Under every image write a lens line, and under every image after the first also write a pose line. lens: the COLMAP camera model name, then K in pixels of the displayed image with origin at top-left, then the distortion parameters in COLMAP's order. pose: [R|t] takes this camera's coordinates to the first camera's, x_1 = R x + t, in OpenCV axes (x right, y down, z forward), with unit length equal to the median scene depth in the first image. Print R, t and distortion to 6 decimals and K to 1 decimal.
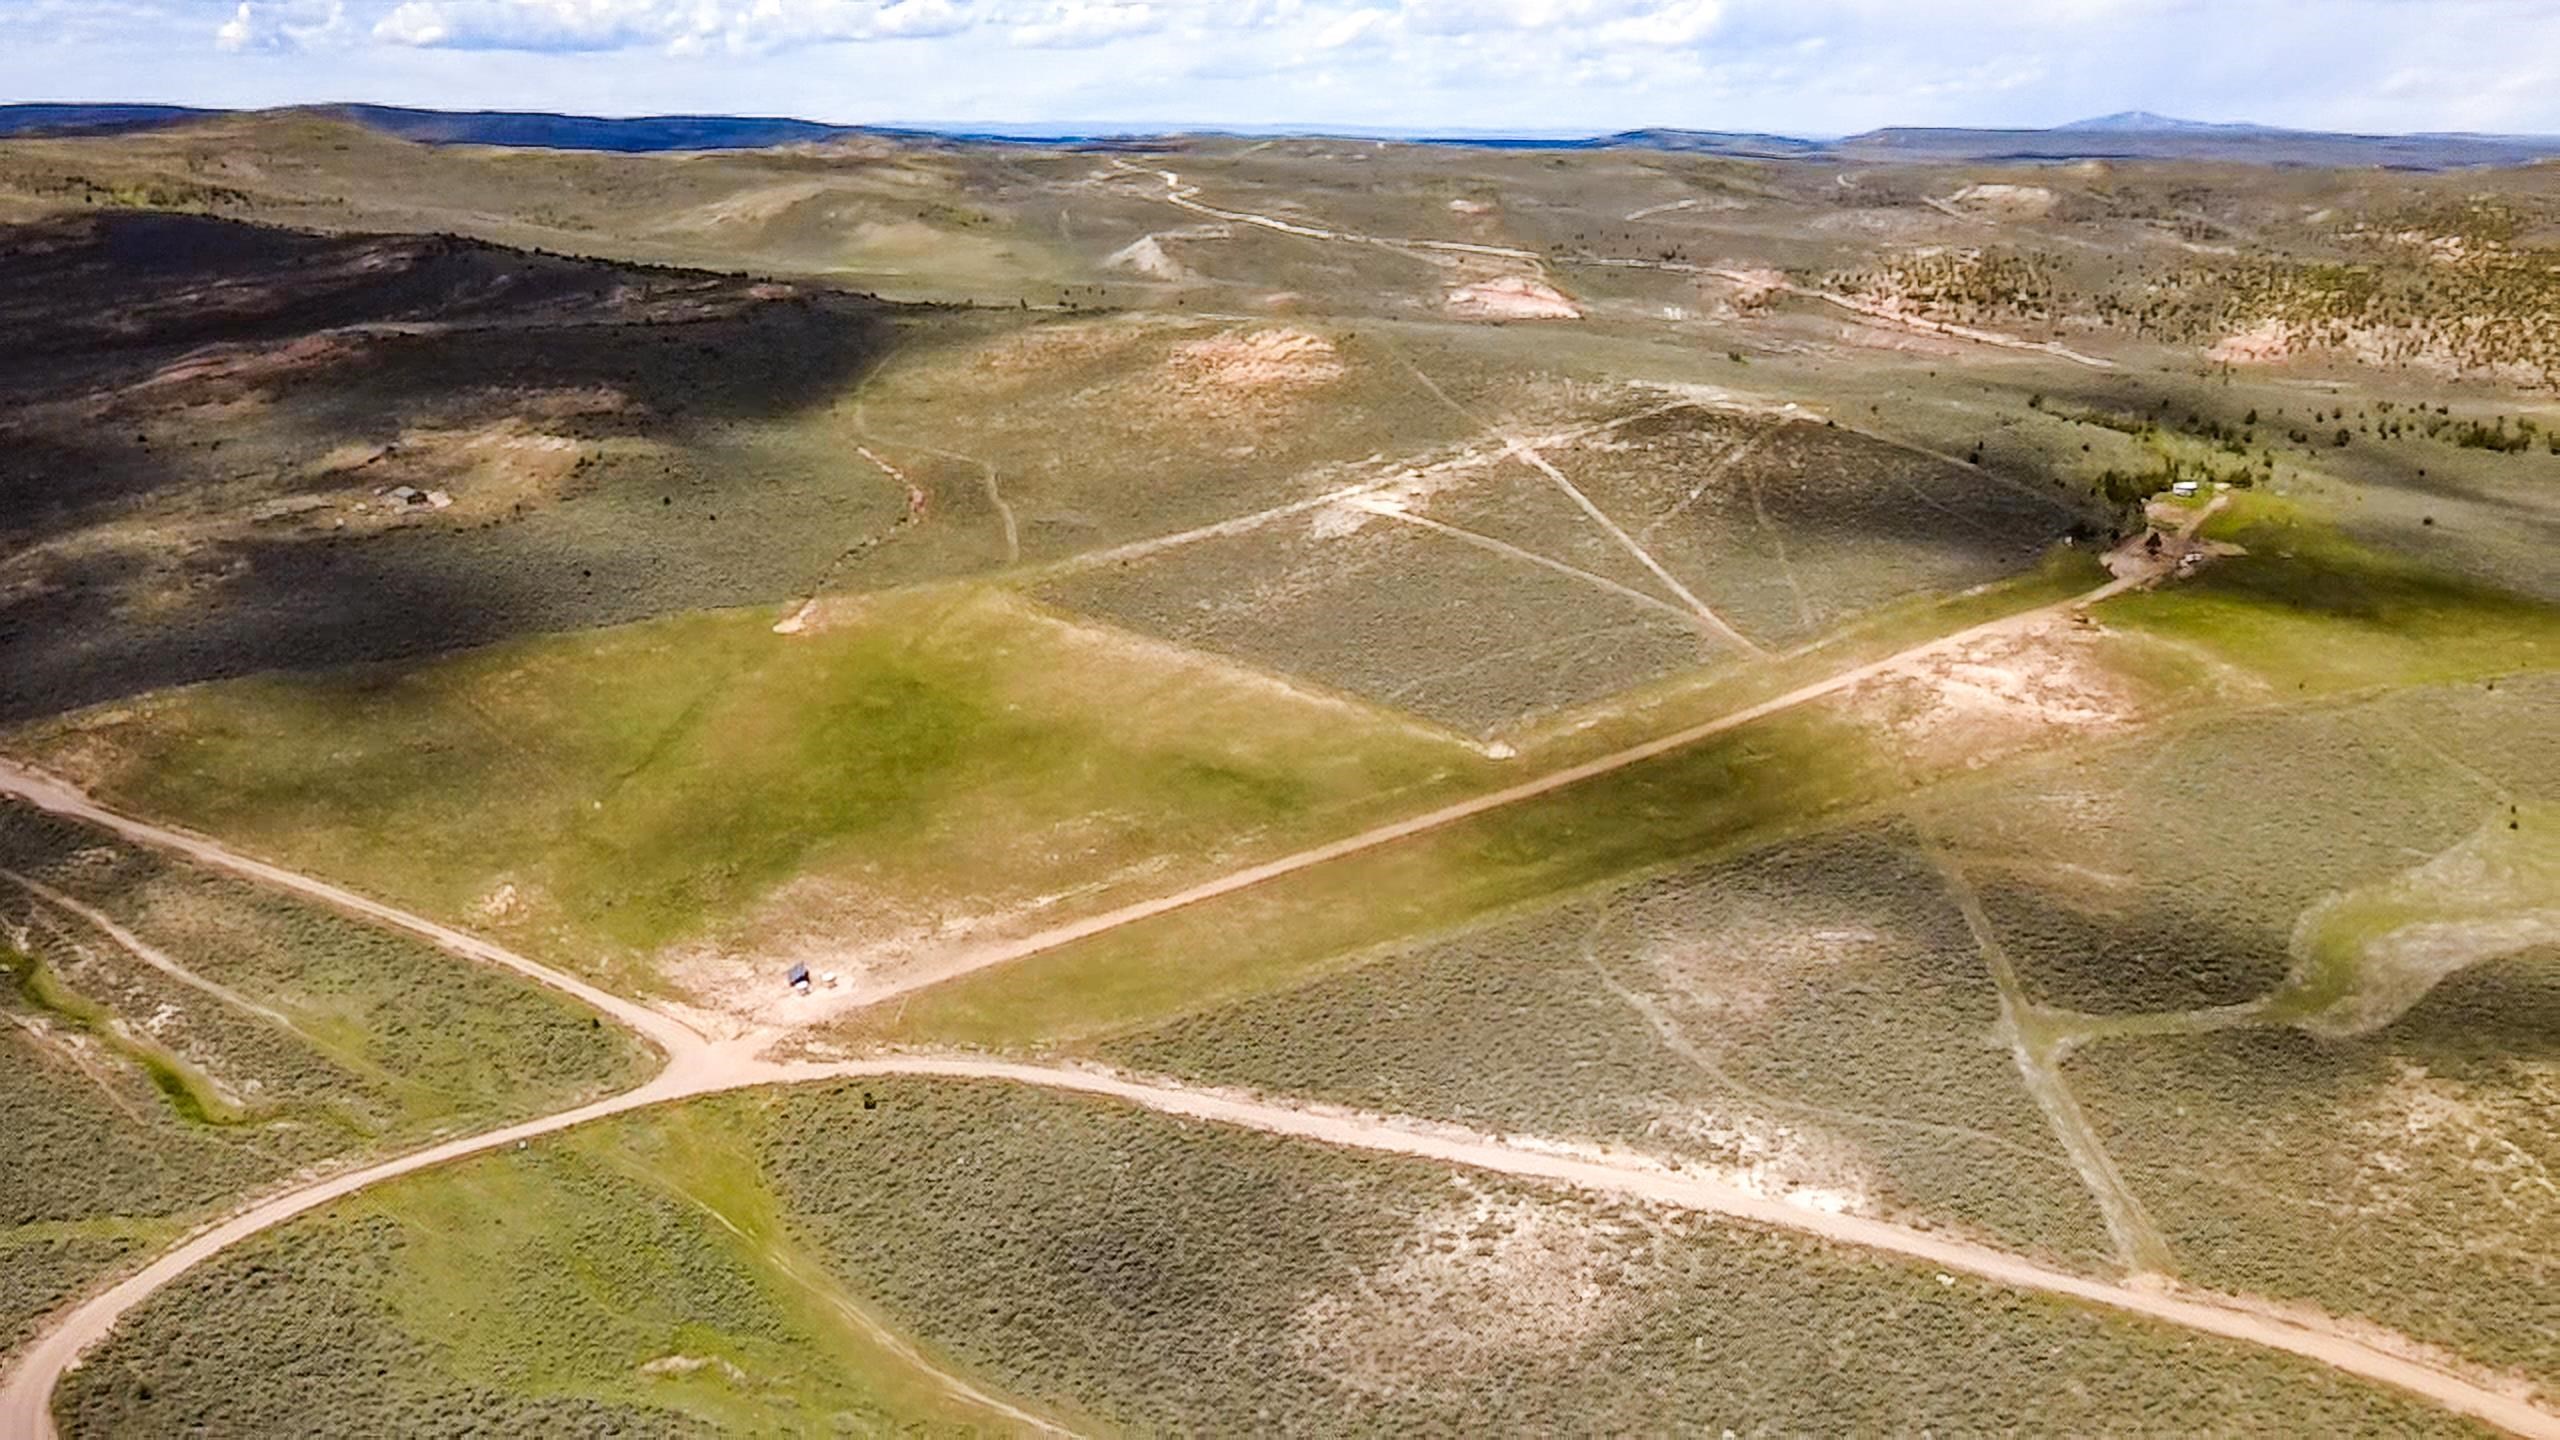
lens RADIAL K [[1875.7, 0, 1280.0], [0, 1875.7, 720.0], [0, 0, 1]] dist [-0.000980, -0.002138]
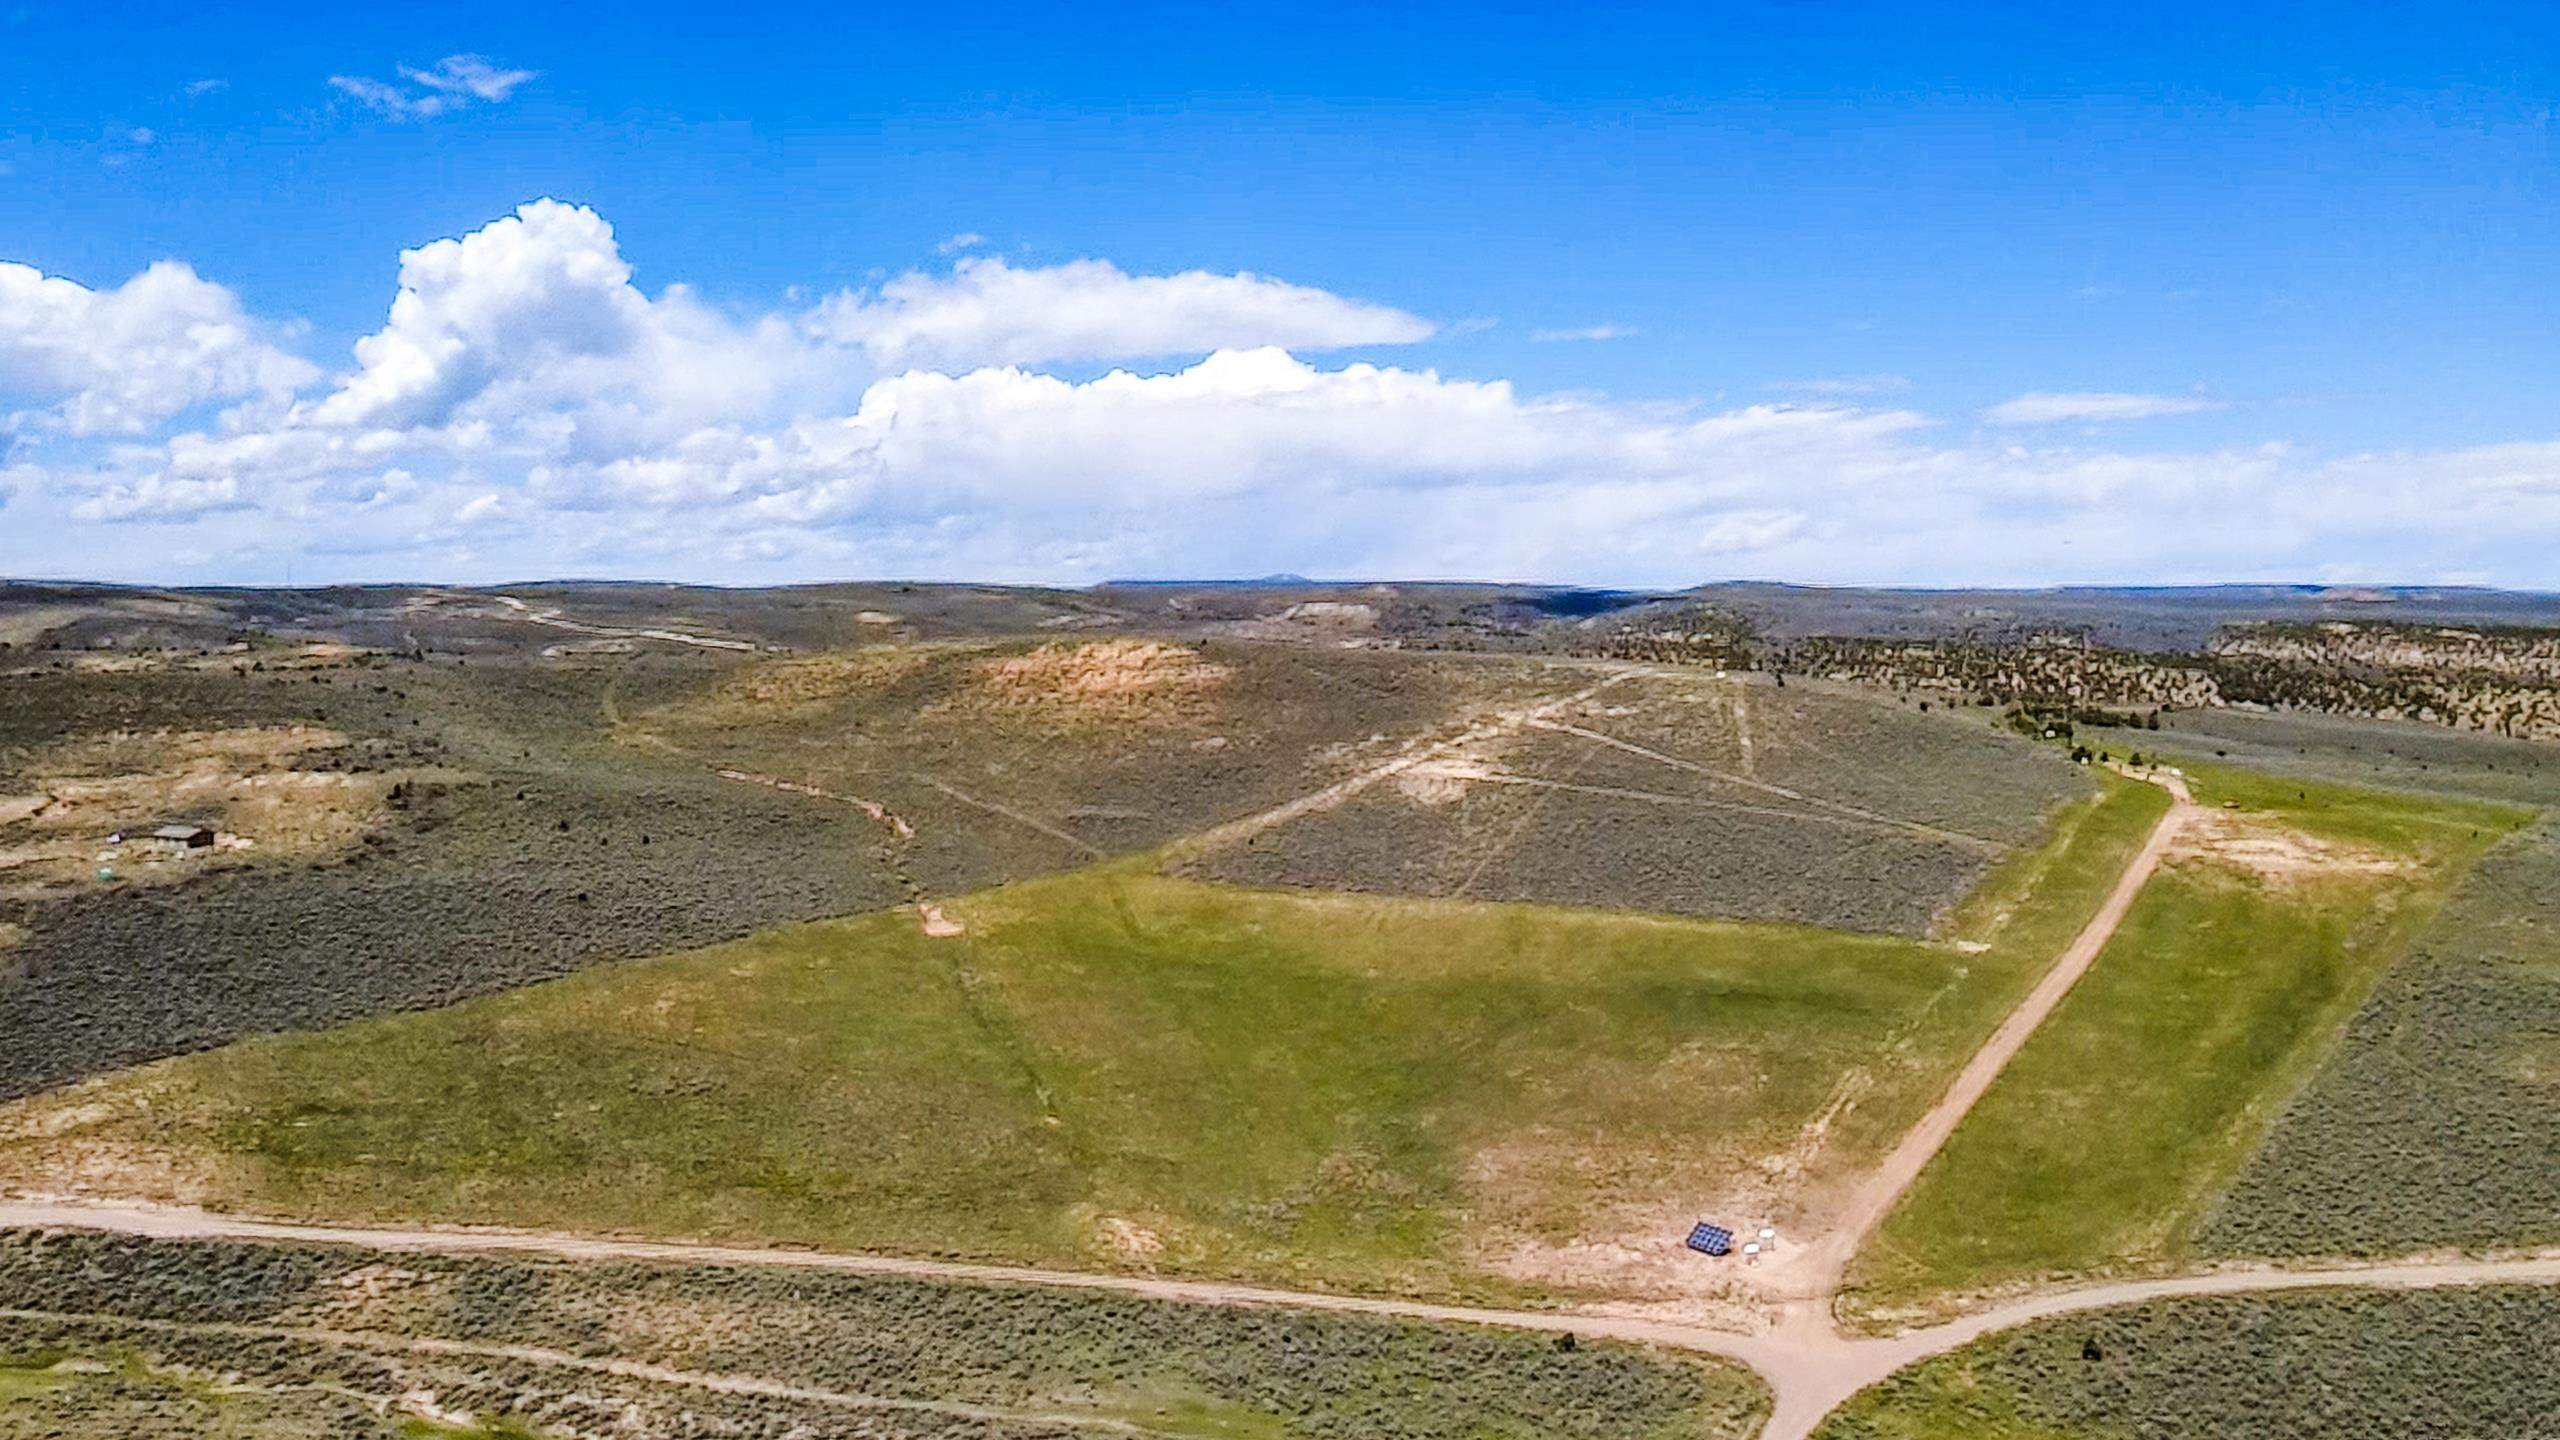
lens RADIAL K [[1916.0, 0, 1280.0], [0, 1916.0, 720.0], [0, 0, 1]] dist [-0.003376, 0.002925]
pose [[0.913038, -0.037818, 0.406117, -0.128466], [0.134560, 0.967877, -0.212388, 0.014431], [-0.385039, 0.248565, 0.888797, 0.070431]]
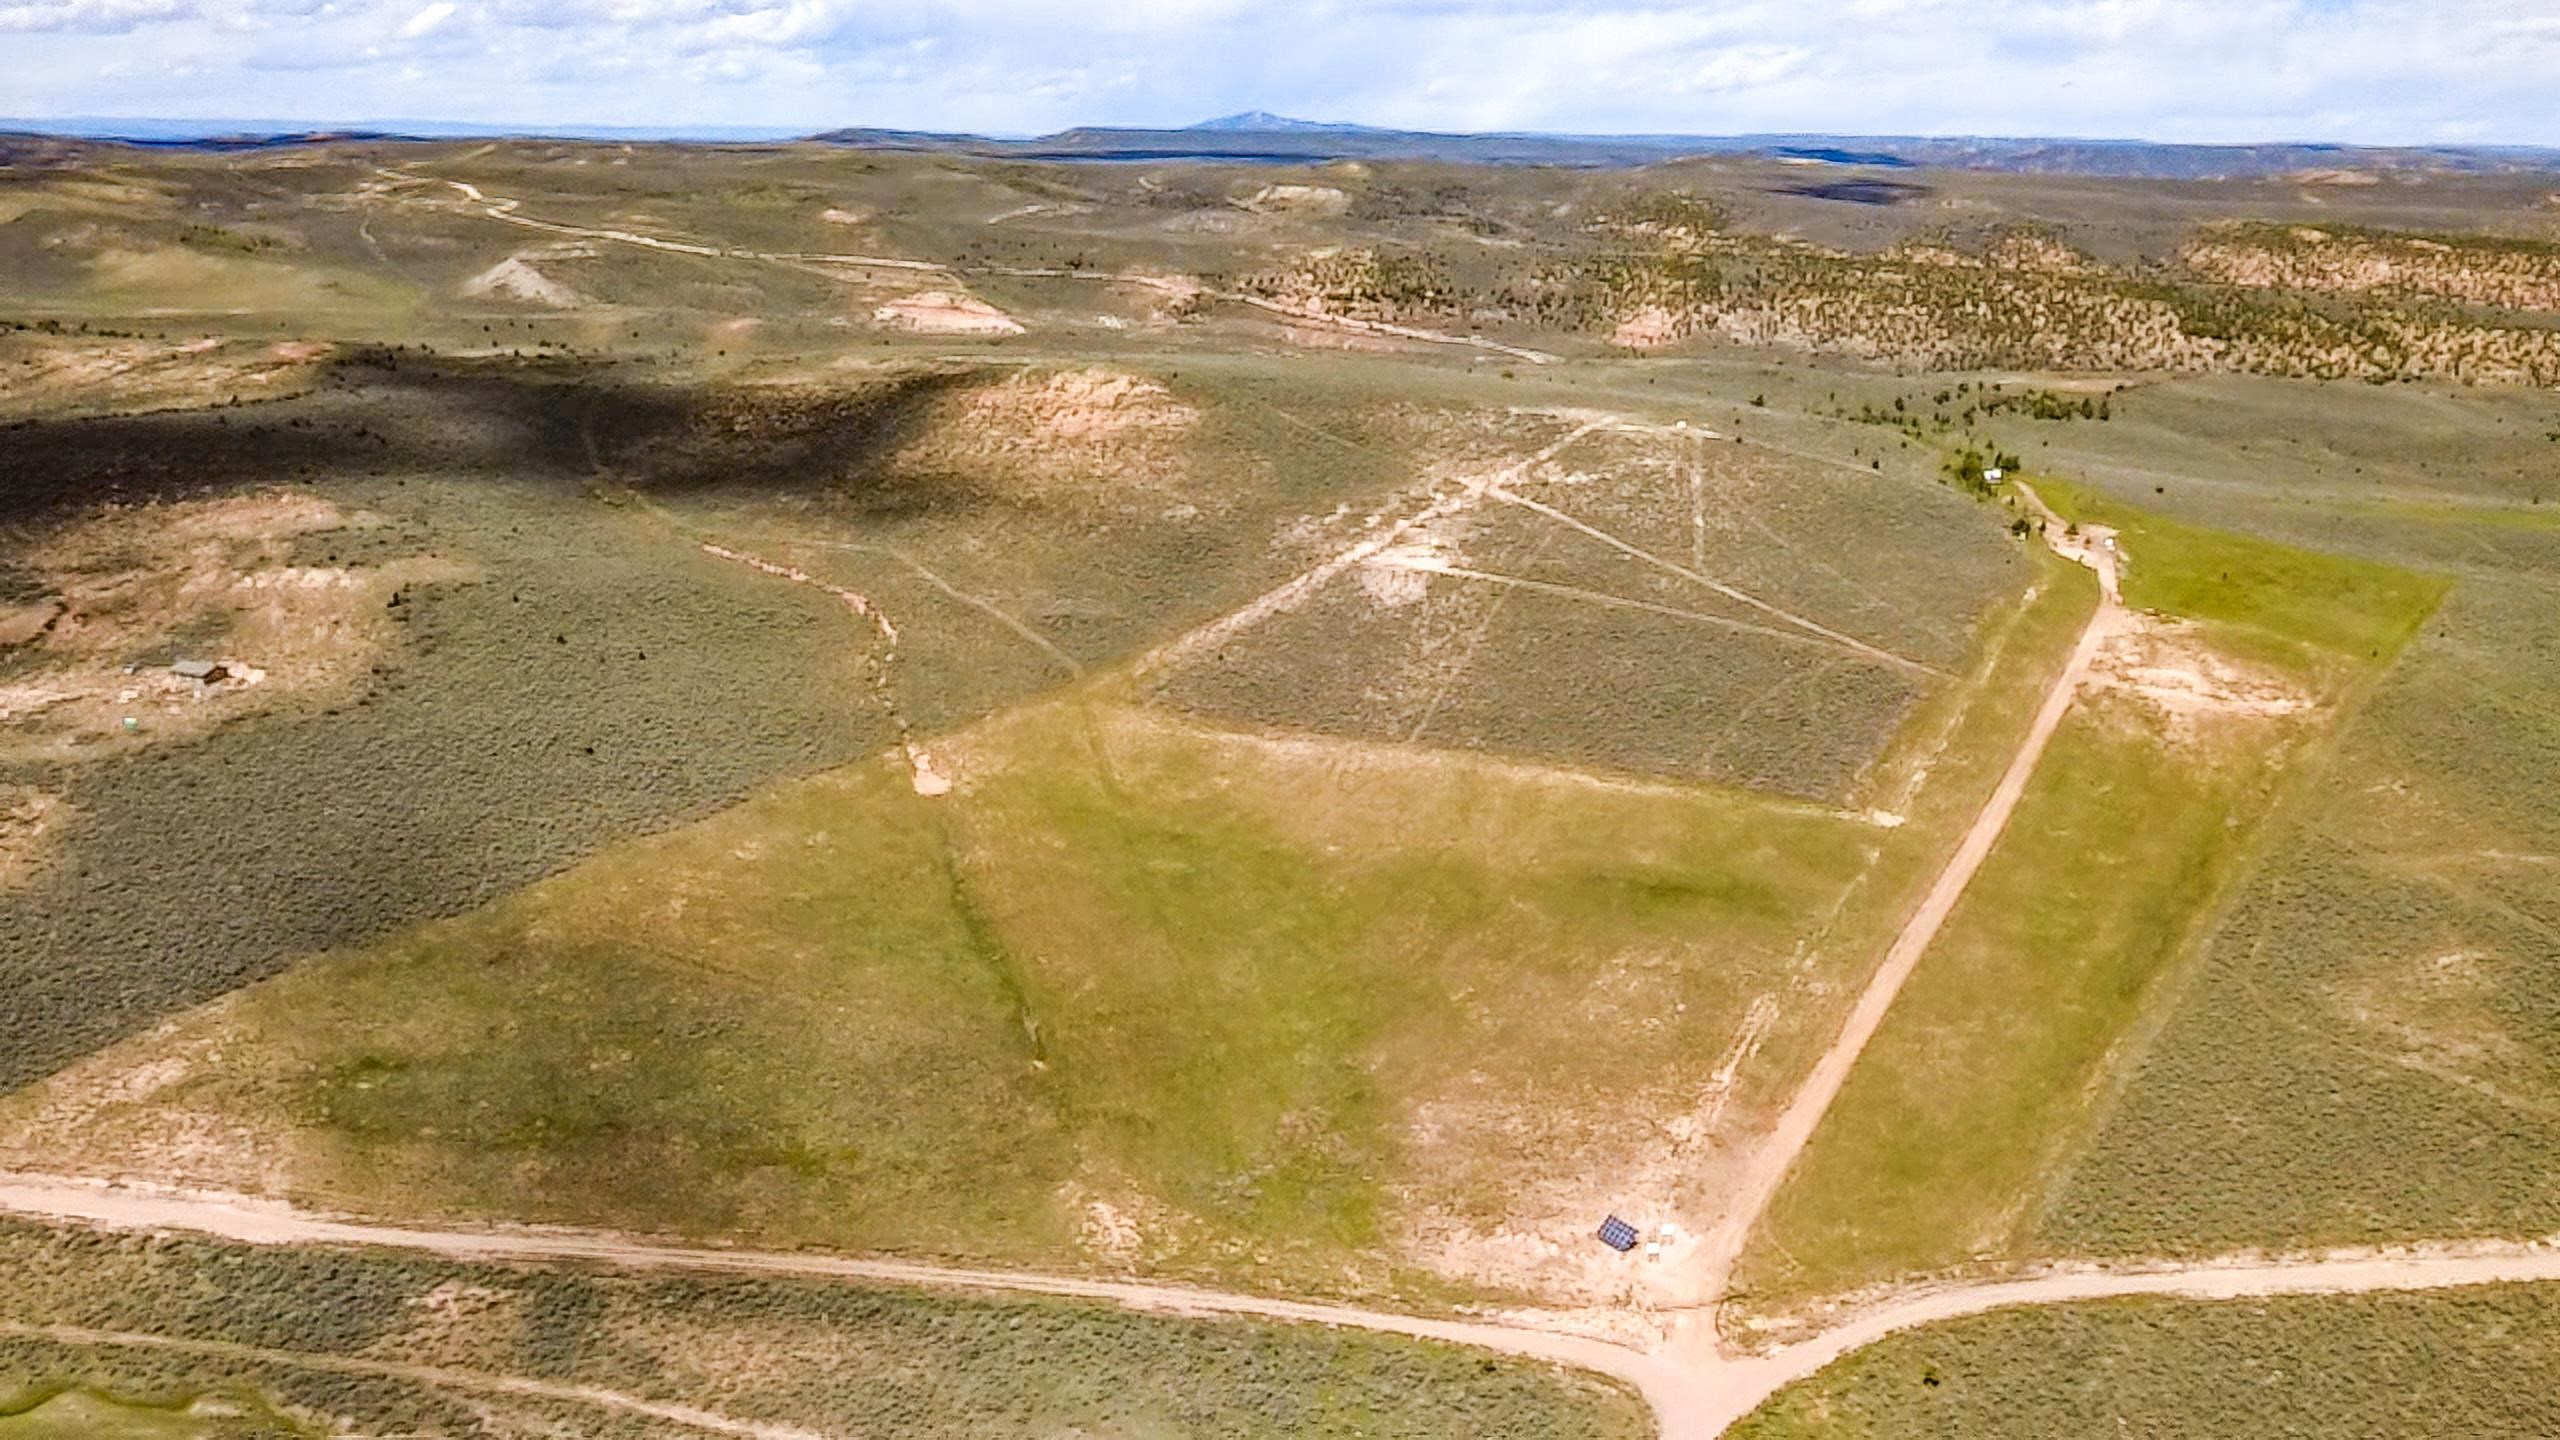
lens RADIAL K [[1875.7, 0, 1280.0], [0, 1875.7, 720.0], [0, 0, 1]] dist [-0.000980, -0.002138]
pose [[0.907167, -0.125764, 0.401536, -0.127917], [0.125375, 0.991732, 0.027366, -0.023178], [-0.401658, 0.025517, 0.915434, 0.058867]]
